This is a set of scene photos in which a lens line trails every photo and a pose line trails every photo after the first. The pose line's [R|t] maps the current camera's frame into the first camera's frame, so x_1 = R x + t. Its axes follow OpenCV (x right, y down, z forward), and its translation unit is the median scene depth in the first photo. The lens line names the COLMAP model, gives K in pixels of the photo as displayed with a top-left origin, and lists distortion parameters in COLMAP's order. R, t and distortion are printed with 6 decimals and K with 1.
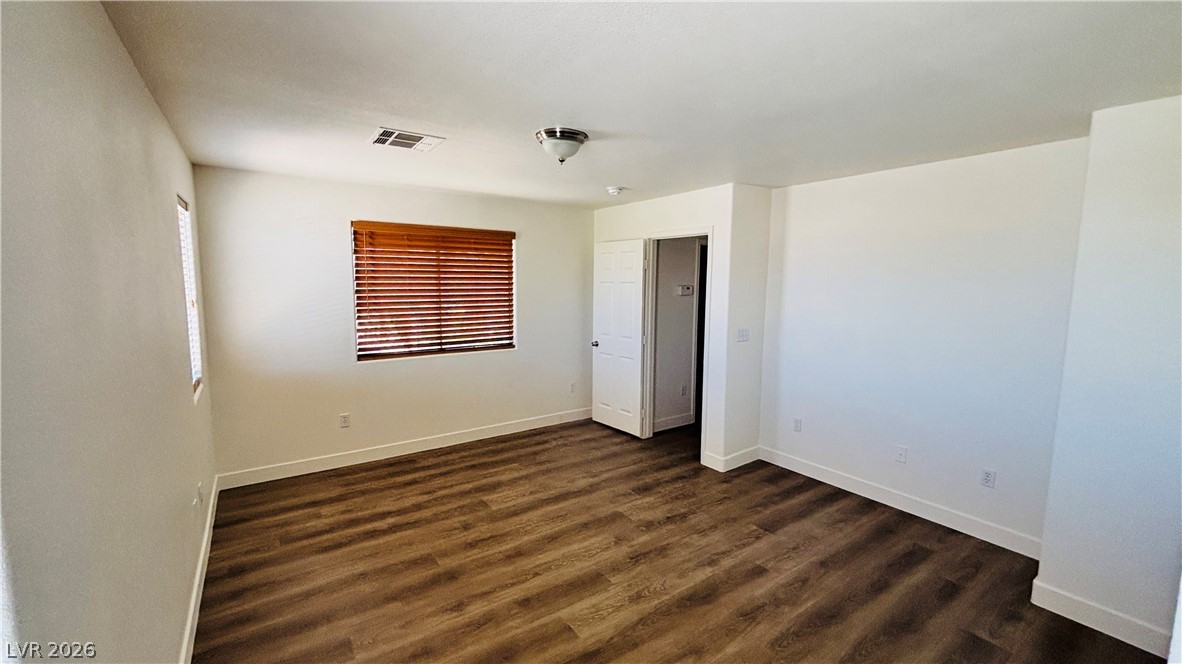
lens RADIAL K [[483.2, 0, 589.2], [0, 483.2, 330.6], [0, 0, 1]] dist [-0.000982, 0.000167]
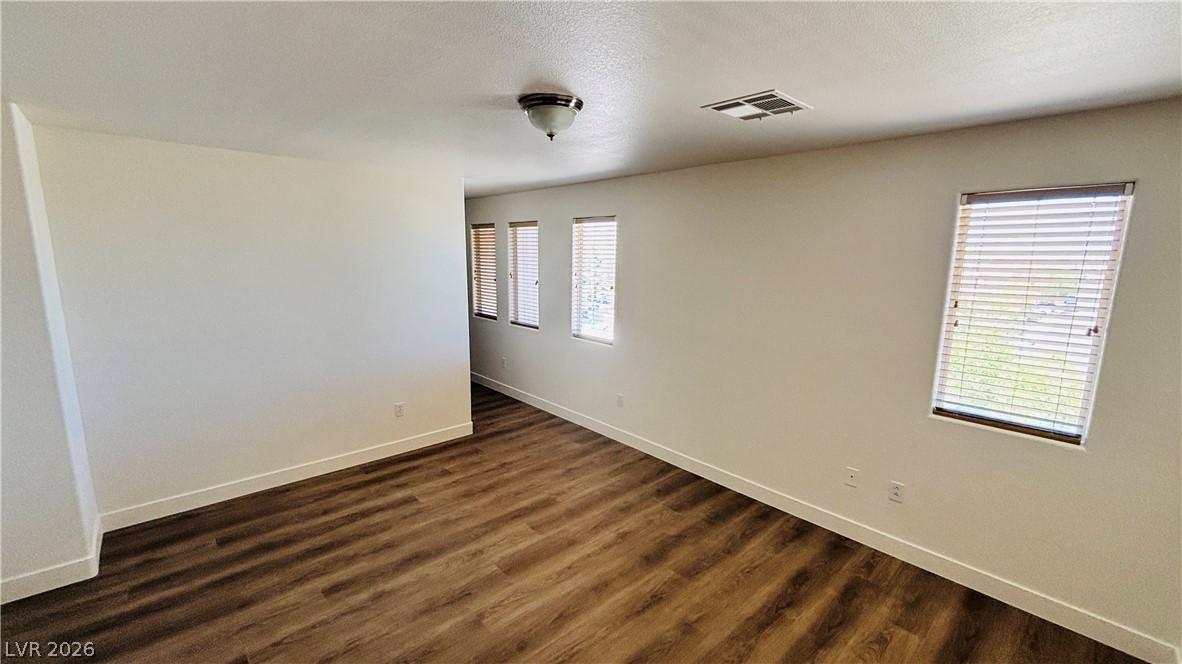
lens RADIAL K [[461.0, 0, 588.4], [0, 461.0, 330.2], [0, 0, 1]] dist [-0.001459, -0.000114]
pose [[-0.990496, 0.001265, -0.137534, -0.014123], [-0.036587, 0.961507, 0.272336, -0.251116], [0.132584, 0.274779, -0.952322, 1.821545]]
